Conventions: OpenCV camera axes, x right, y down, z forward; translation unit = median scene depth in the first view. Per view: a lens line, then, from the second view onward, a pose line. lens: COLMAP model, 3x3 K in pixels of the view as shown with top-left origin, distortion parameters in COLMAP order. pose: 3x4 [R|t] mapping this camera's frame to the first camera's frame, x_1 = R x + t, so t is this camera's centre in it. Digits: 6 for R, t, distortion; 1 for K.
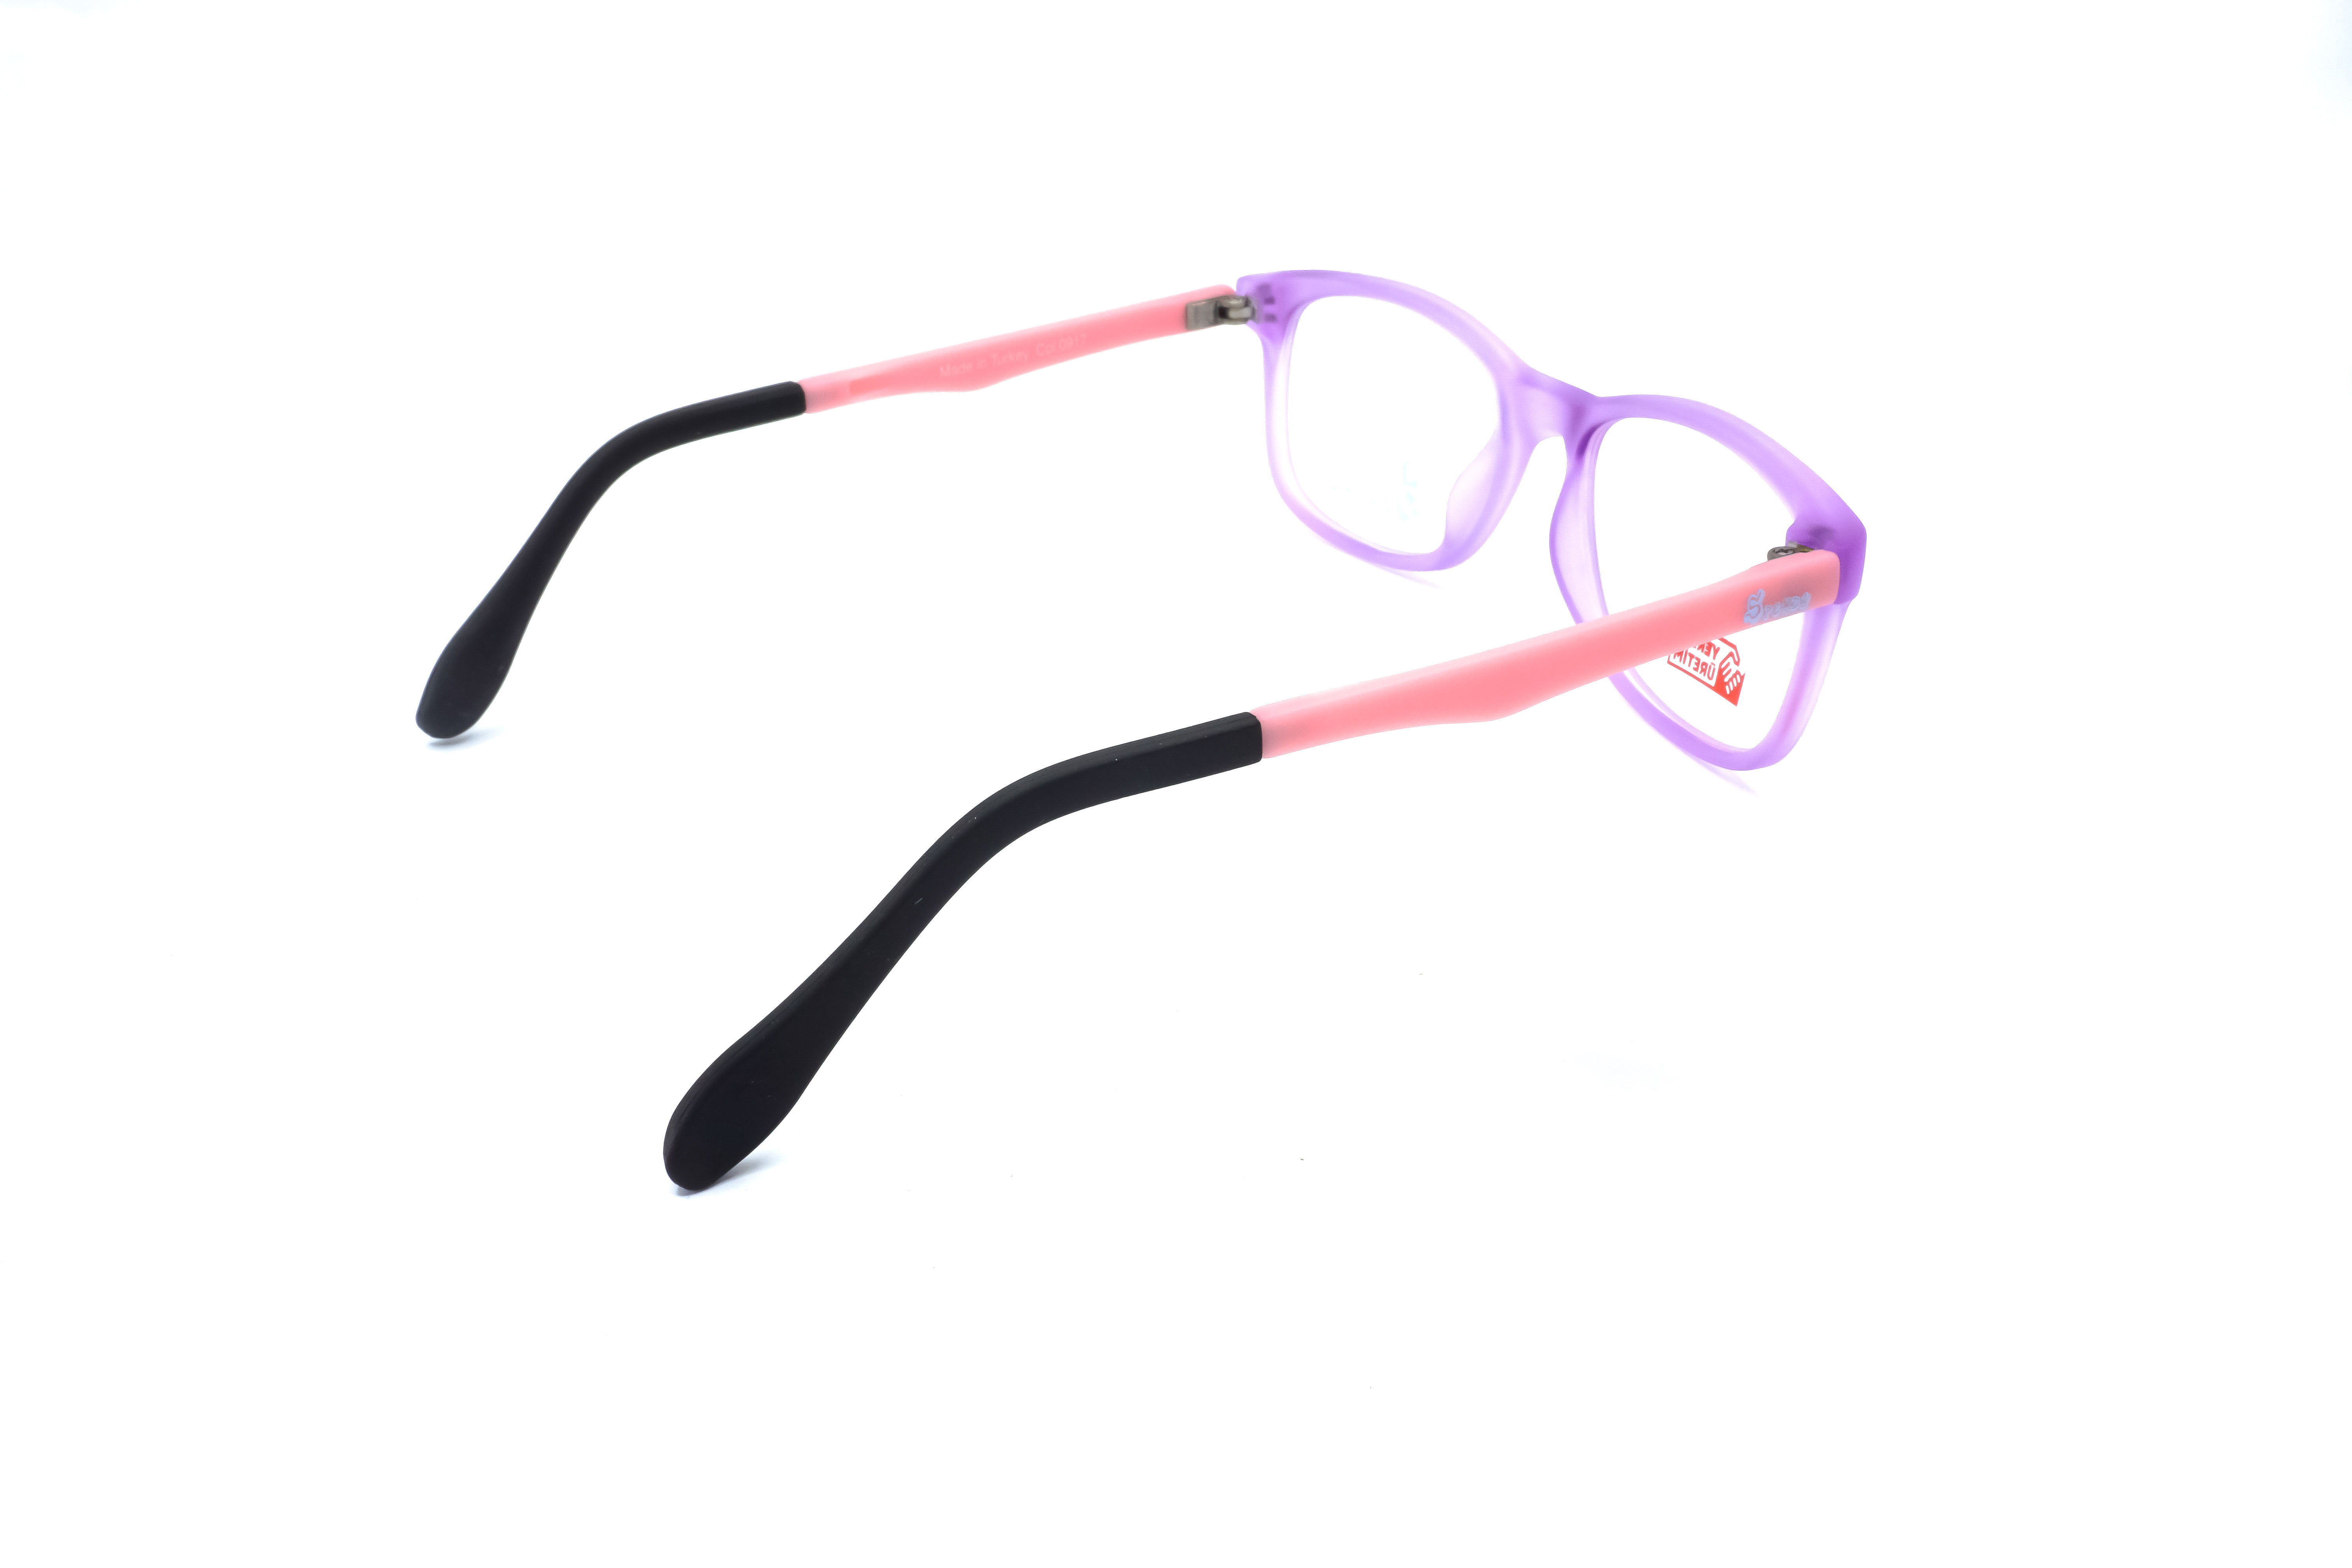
lens RADIAL K [[2444.5, 0, 1176.0], [0, 2444.5, 784.0], [0, 0, 1]] dist [0.005093, 0.005218]
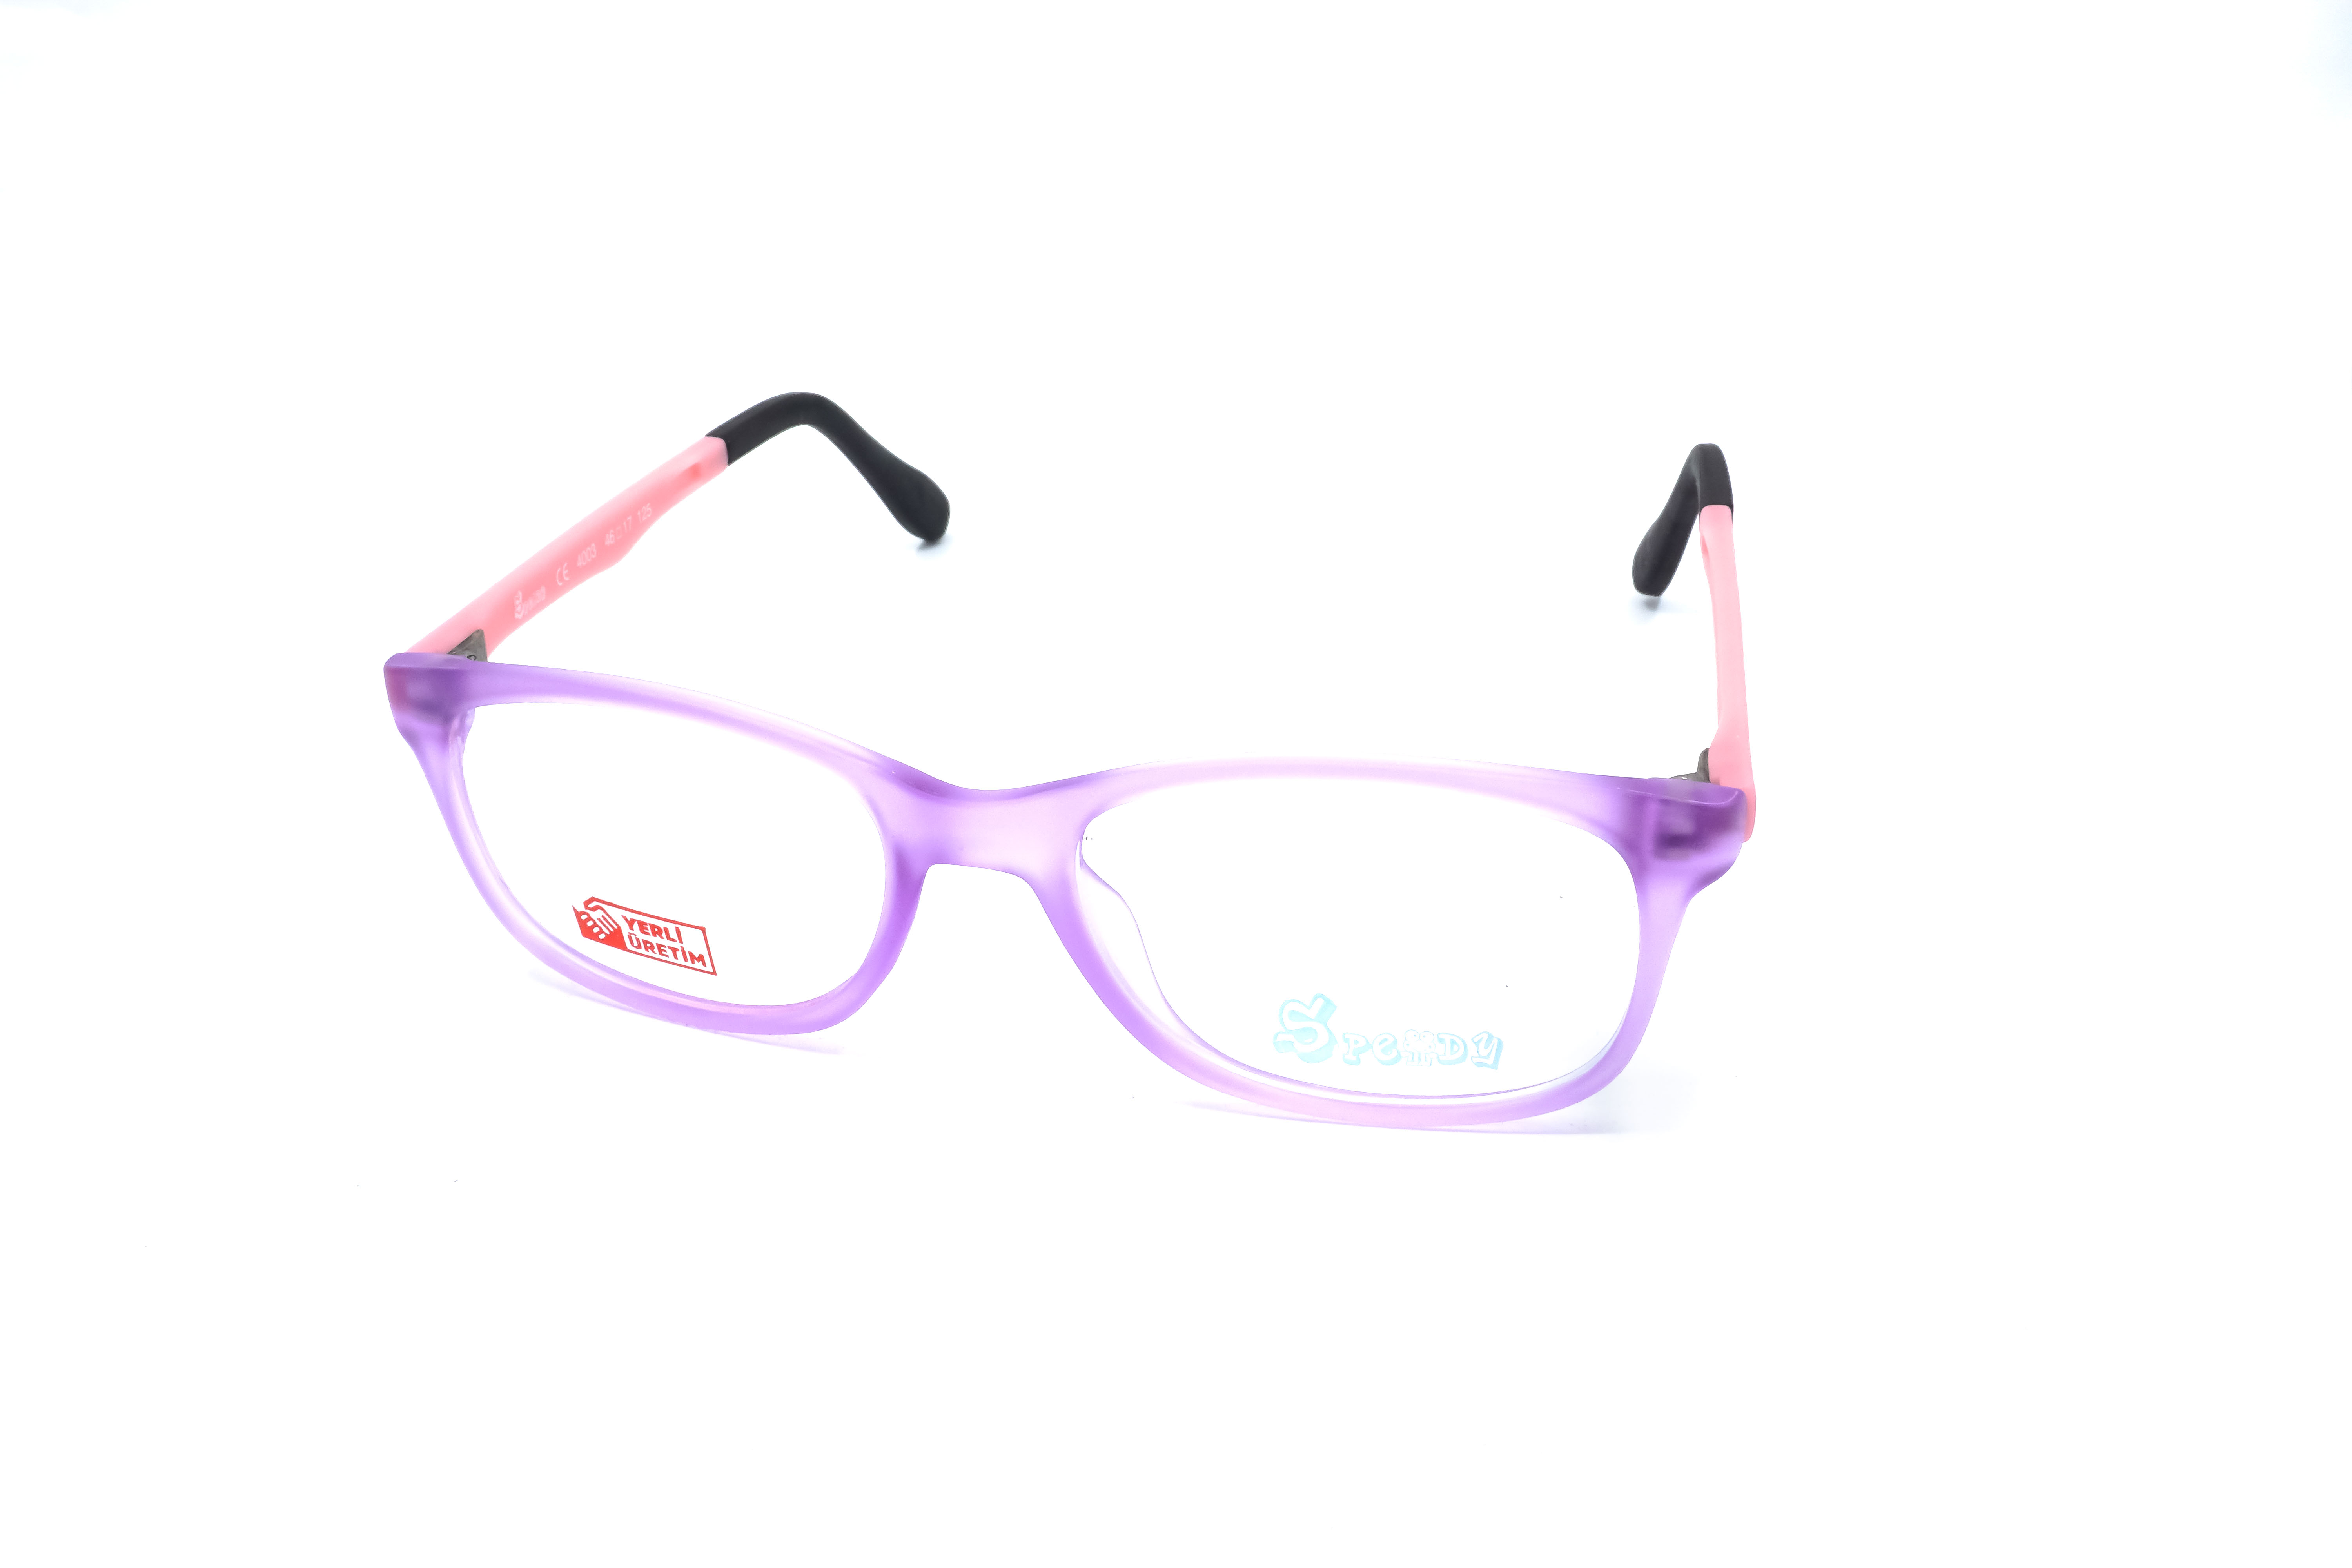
lens RADIAL K [[2502.7, 0, 1136.8], [0, 2502.7, 784.3], [0, 0, 1]] dist [-0.017762, 0.000356]
pose [[-0.723547, 0.351933, -0.593820, 0.506510], [-0.257221, 0.660844, 0.705069, -0.625113], [0.640560, 0.662894, -0.387628, 1.220370]]
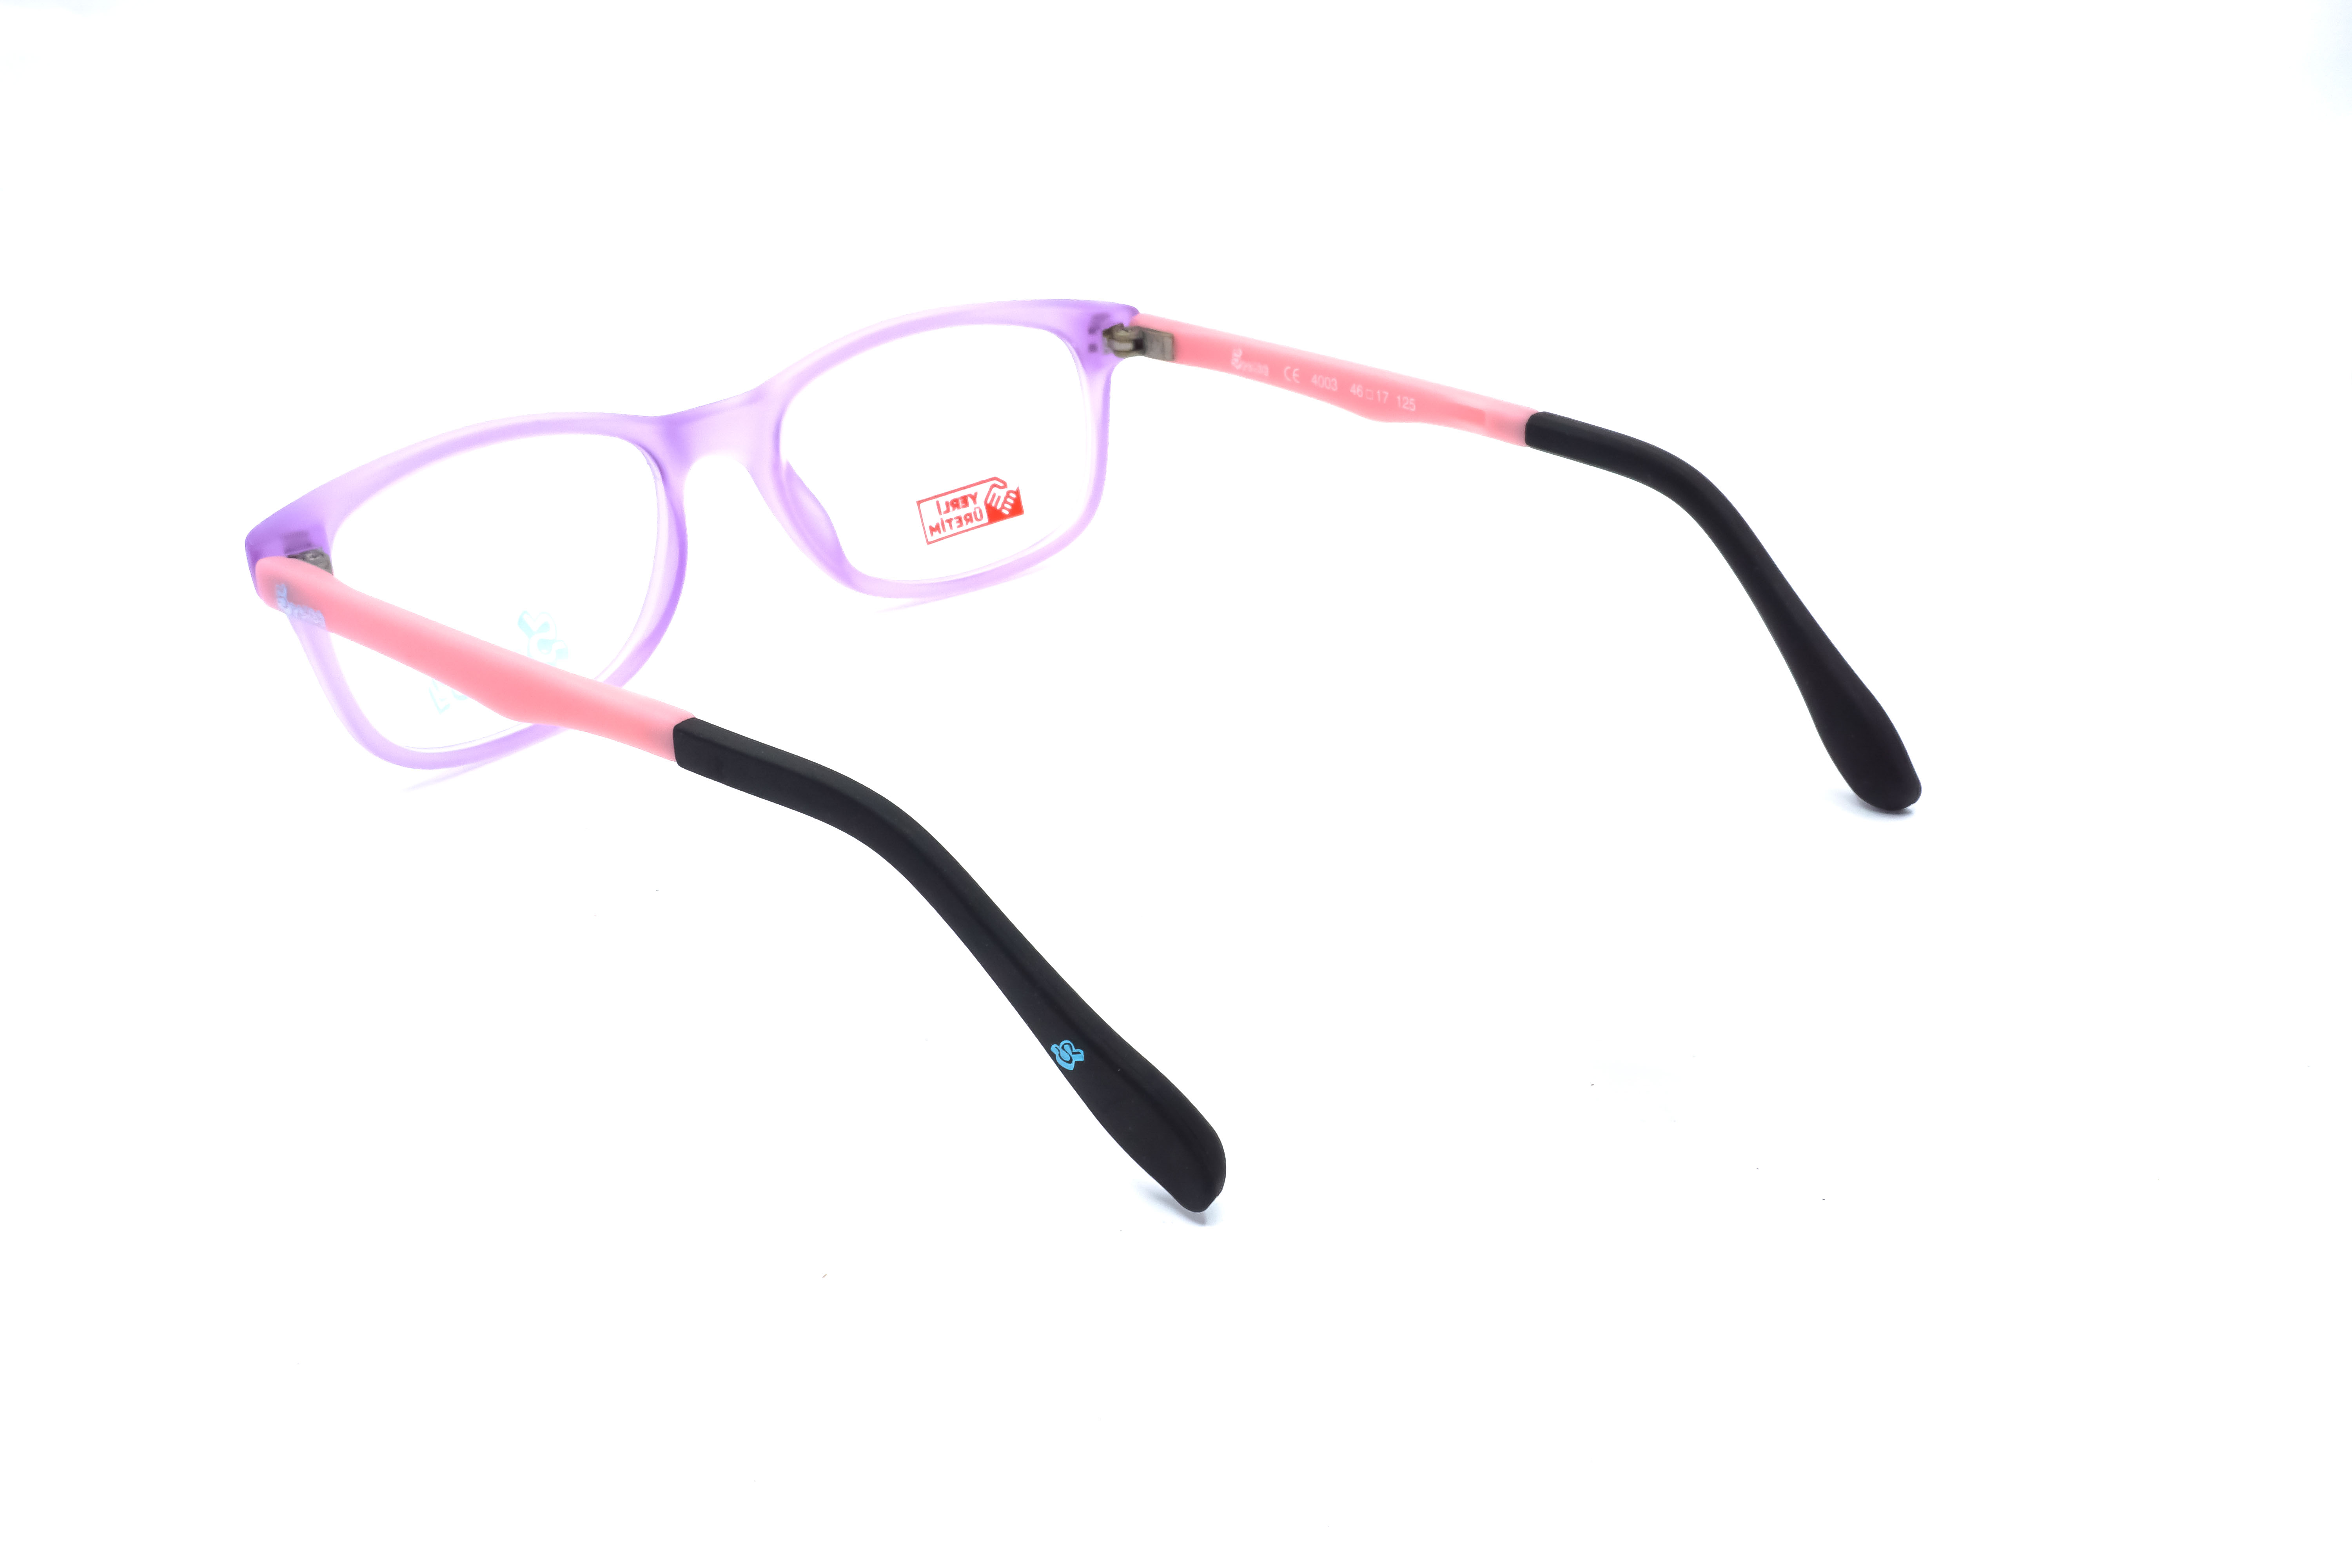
lens RADIAL K [[2444.5, 0, 1176.0], [0, 2444.5, 784.0], [0, 0, 1]] dist [0.005093, 0.005218]
pose [[-0.262158, -0.387714, 0.883714, -0.792569], [0.466140, 0.750949, 0.467749, -0.399749], [-0.844978, 0.534558, -0.016138, 0.873873]]
